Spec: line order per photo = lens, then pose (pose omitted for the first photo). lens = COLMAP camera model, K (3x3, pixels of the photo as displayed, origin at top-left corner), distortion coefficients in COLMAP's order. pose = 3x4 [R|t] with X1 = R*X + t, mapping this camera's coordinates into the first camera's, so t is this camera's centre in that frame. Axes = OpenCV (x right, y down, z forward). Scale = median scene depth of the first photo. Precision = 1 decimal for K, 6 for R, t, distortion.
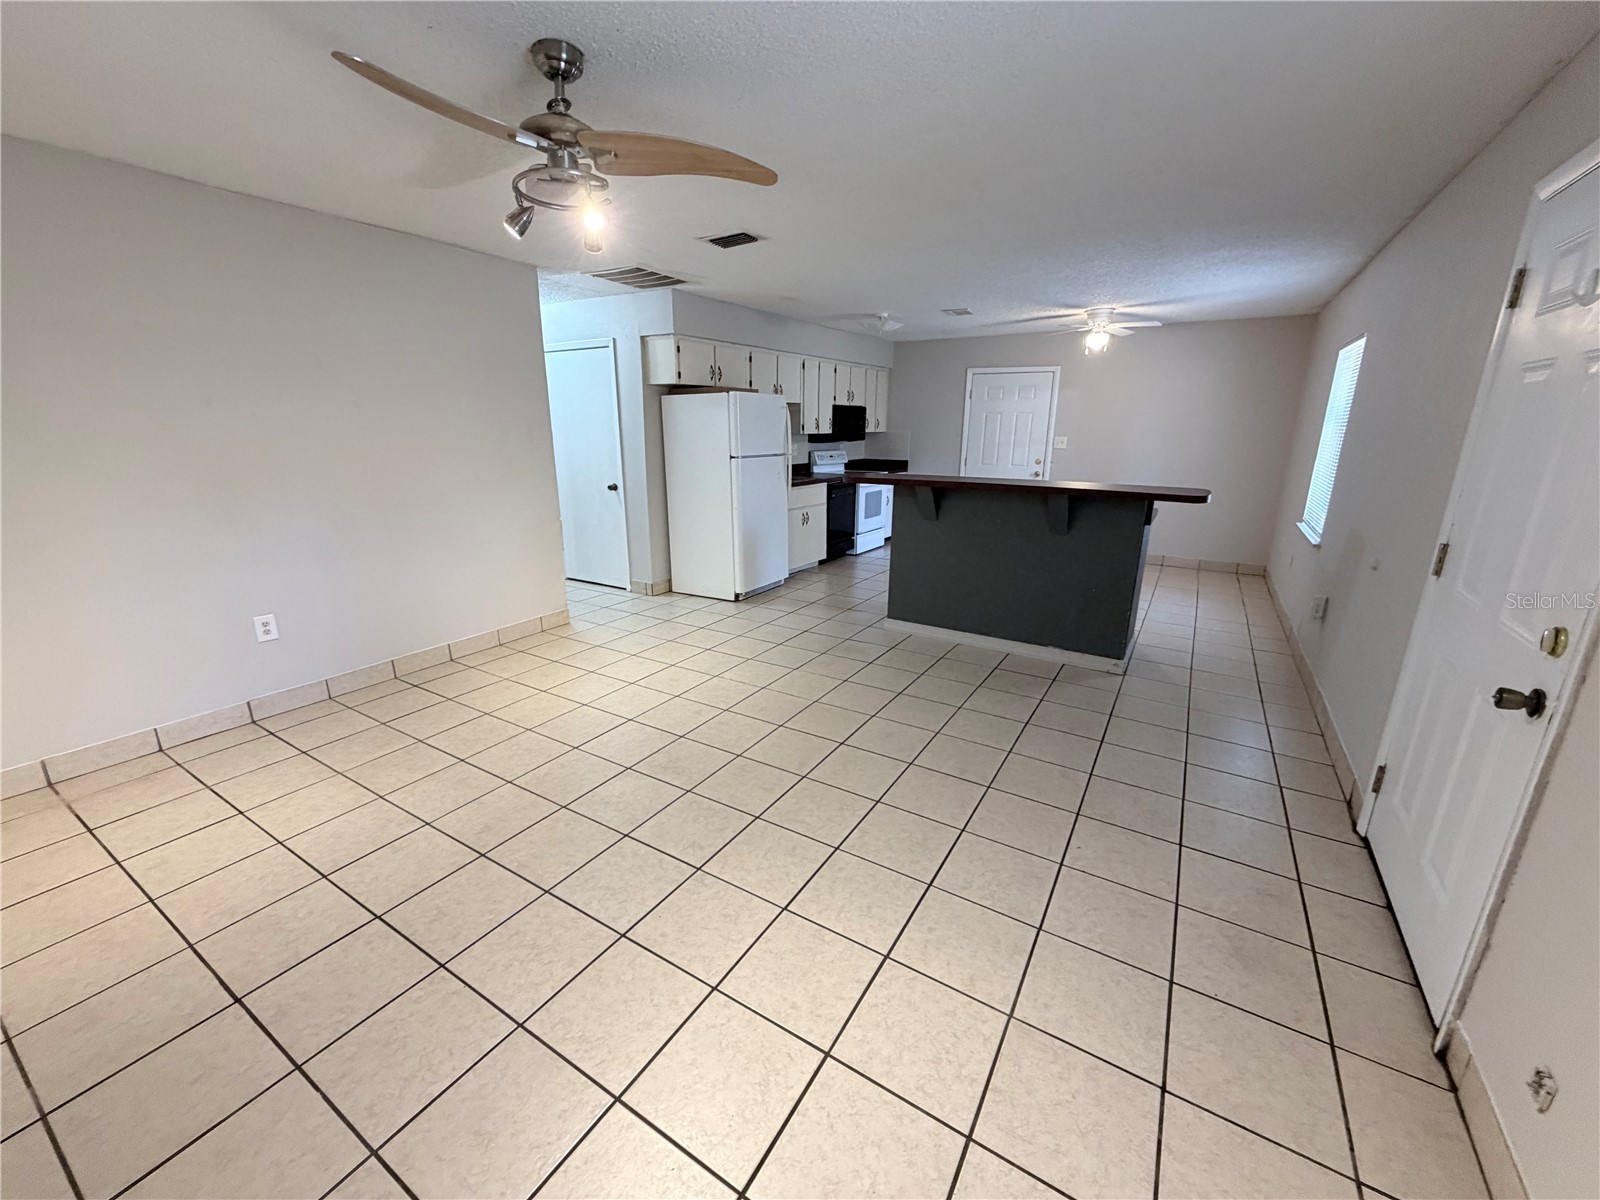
lens RADIAL K [[642.5, 0, 795.8], [0, 642.5, 597.9], [0, 0, 1]] dist [-0.001077, 0.000235]
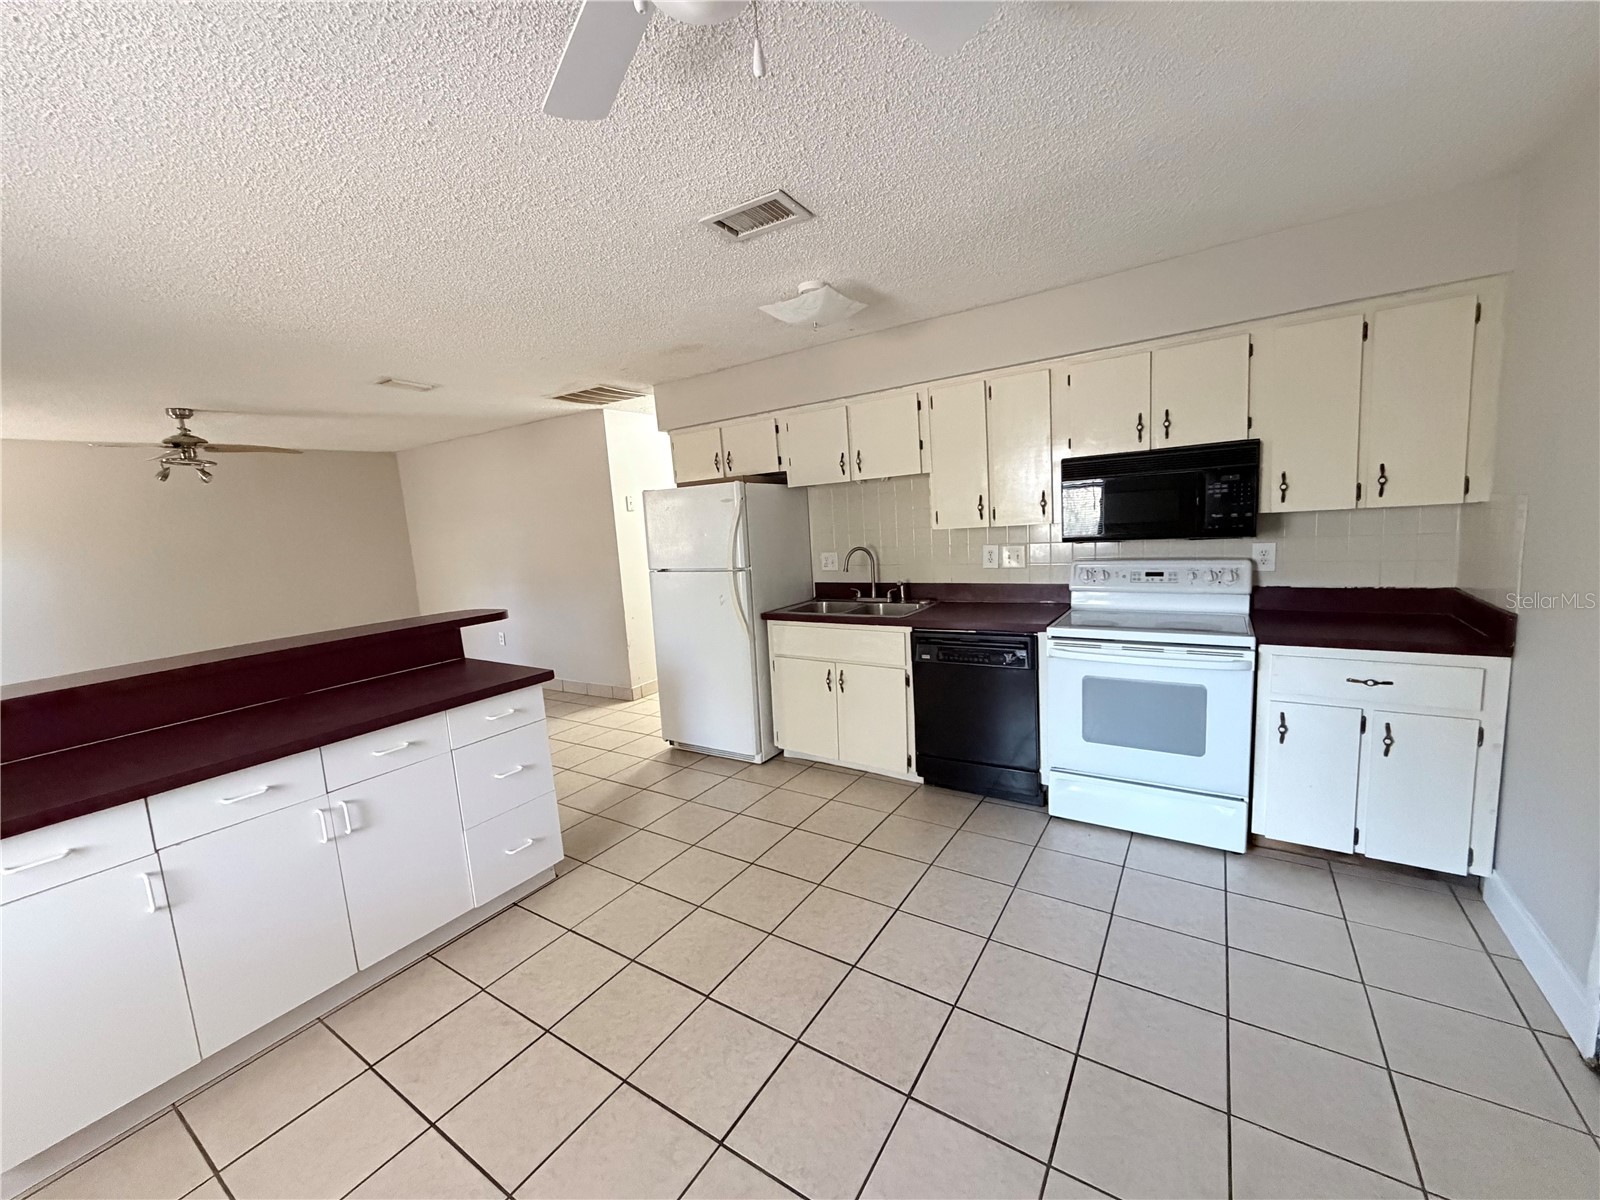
lens RADIAL K [[642.5, 0, 787.5], [0, 642.5, 598.6], [0, 0, 1]] dist [-0.001077, 0.000235]
pose [[-0.027200, 0.136054, -0.990328, 1.410600], [-0.188298, 0.972262, 0.138743, -0.657713], [0.981735, 0.190251, -0.000826, 2.346636]]
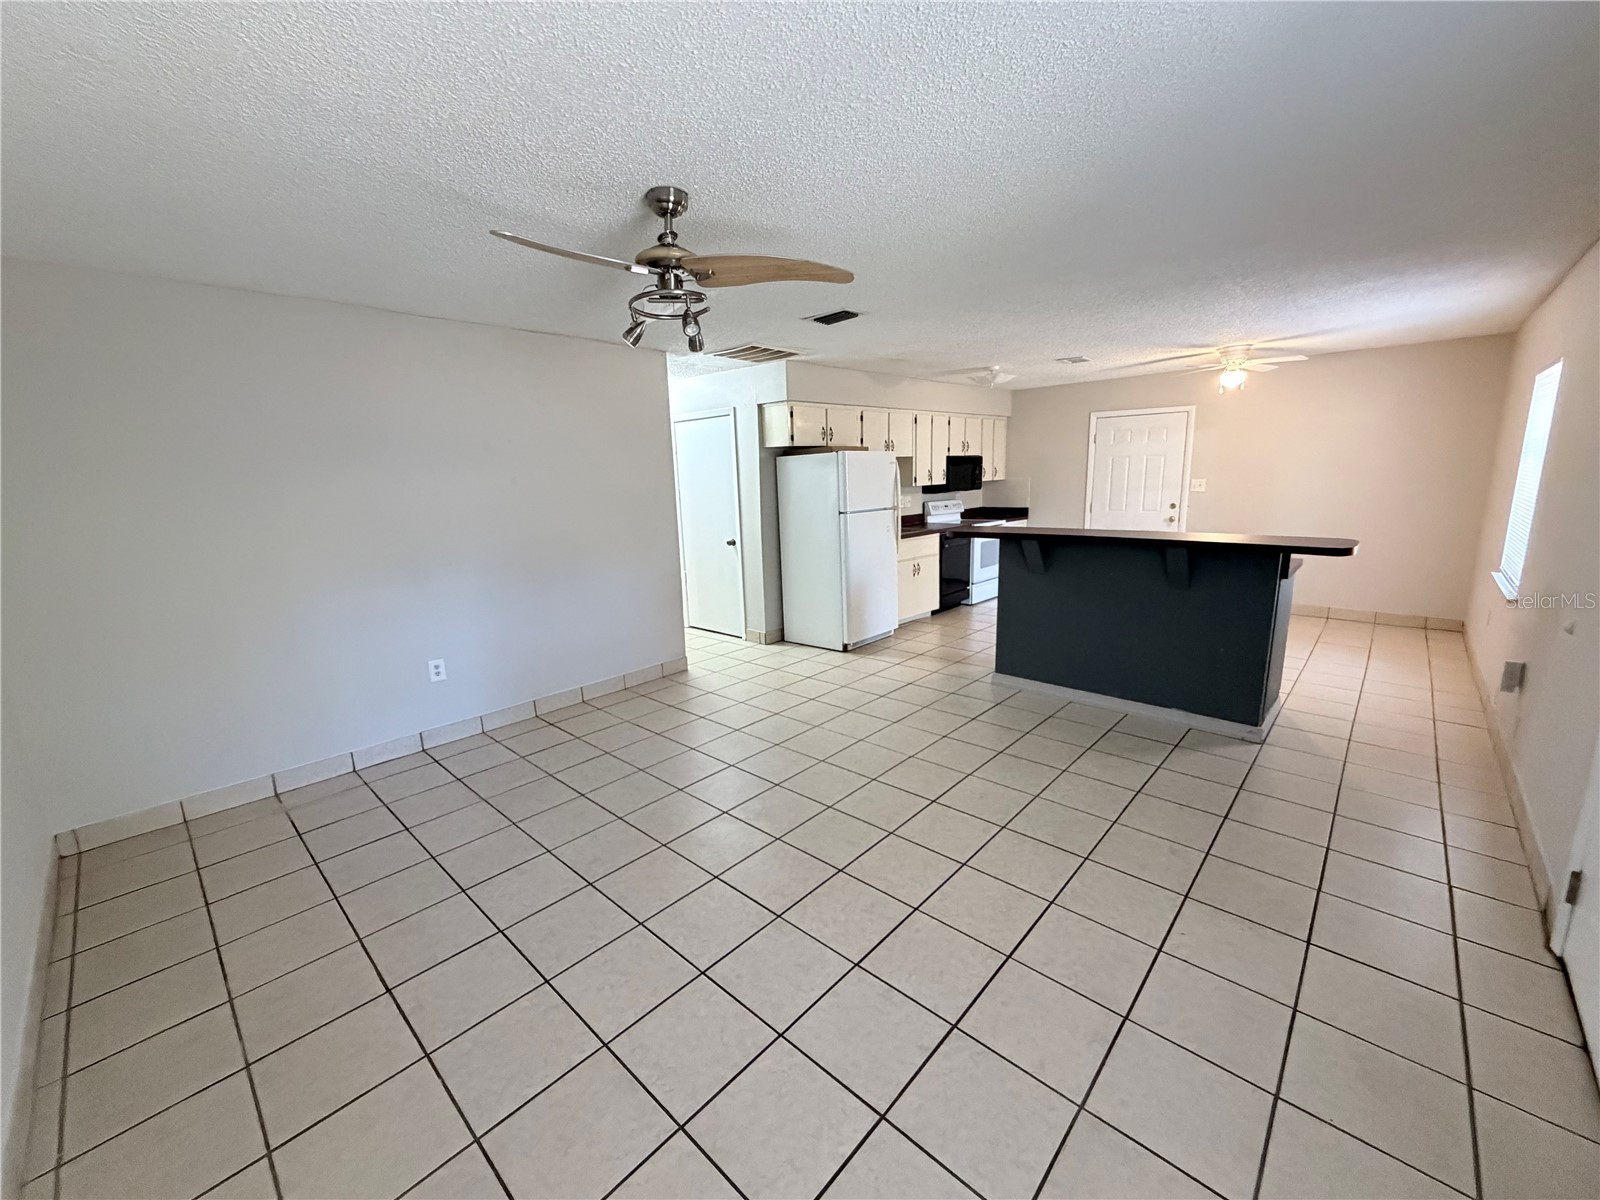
lens RADIAL K [[642.5, 0, 794.5], [0, 642.5, 596.8], [0, 0, 1]] dist [-0.001077, 0.000235]
pose [[0.980053, 0.001299, -0.198733, 0.067908], [-0.015380, 0.997475, -0.069329, -0.020203], [0.198141, 0.071003, 0.977598, -0.044185]]
